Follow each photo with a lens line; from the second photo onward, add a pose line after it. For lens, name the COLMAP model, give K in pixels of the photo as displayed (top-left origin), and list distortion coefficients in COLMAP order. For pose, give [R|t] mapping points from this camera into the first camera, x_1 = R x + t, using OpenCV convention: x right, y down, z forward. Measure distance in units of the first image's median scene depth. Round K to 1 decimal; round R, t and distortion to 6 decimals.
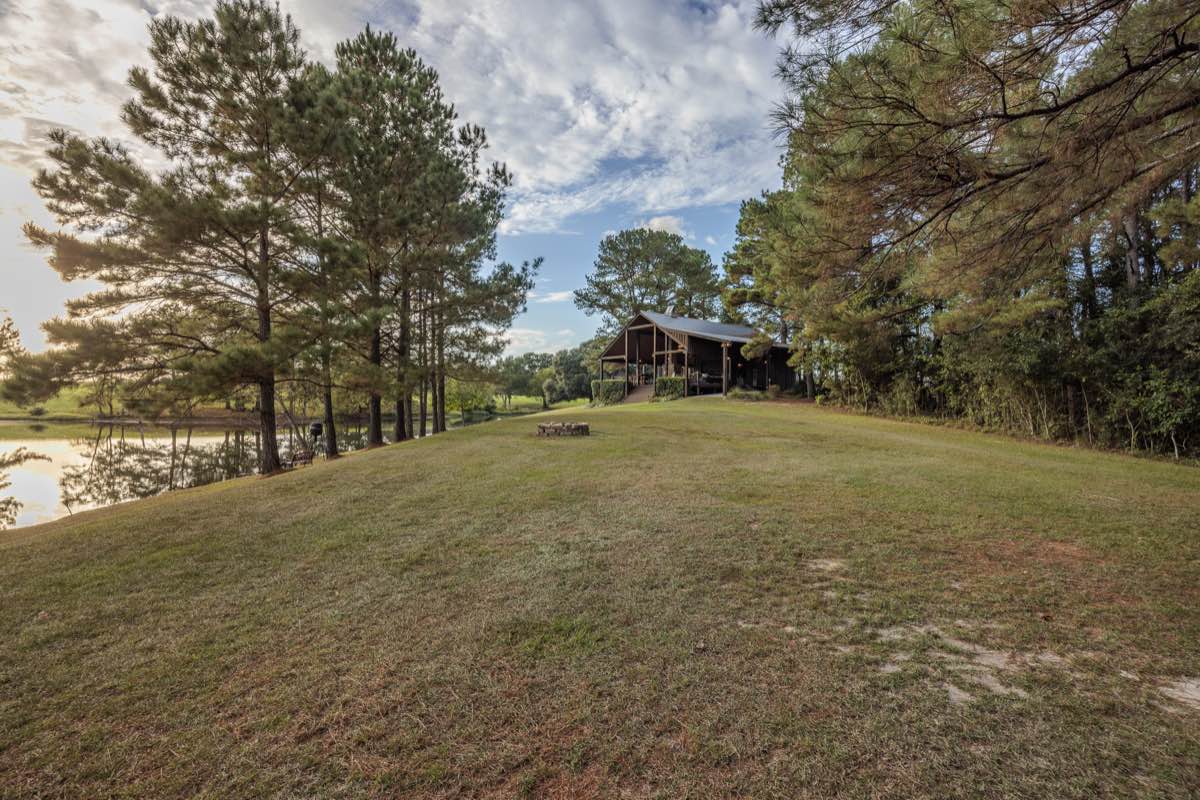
lens RADIAL K [[560.7, 0, 600.0], [0, 560.7, 400.0], [0, 0, 1]] dist [0.024753, 0.000059]
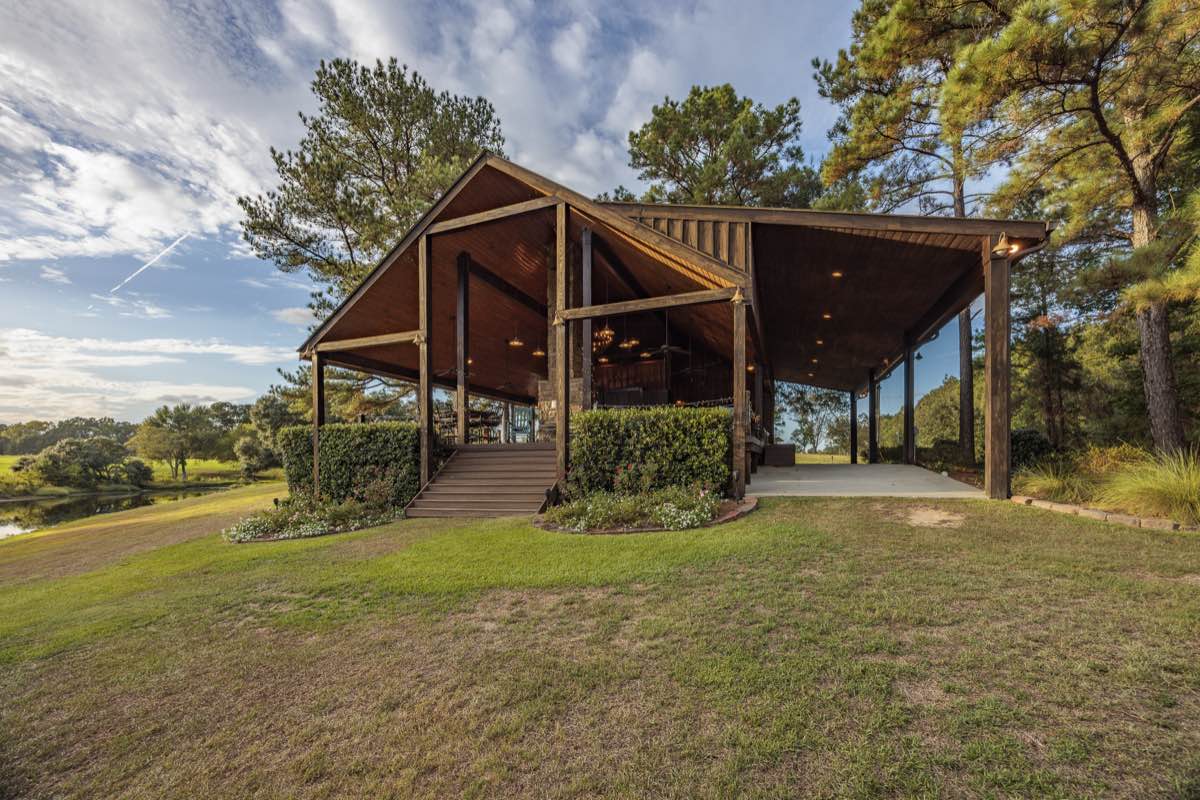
lens RADIAL K [[458.5, 0, 612.0], [0, 458.5, 465.1], [0, 0, 1]] dist [-0.001247, -0.000127]
pose [[0.856862, -0.012357, 0.515398, 0.012730], [0.007193, 0.999902, 0.012015, -0.020845], [-0.515496, -0.006588, 0.856867, 0.893992]]
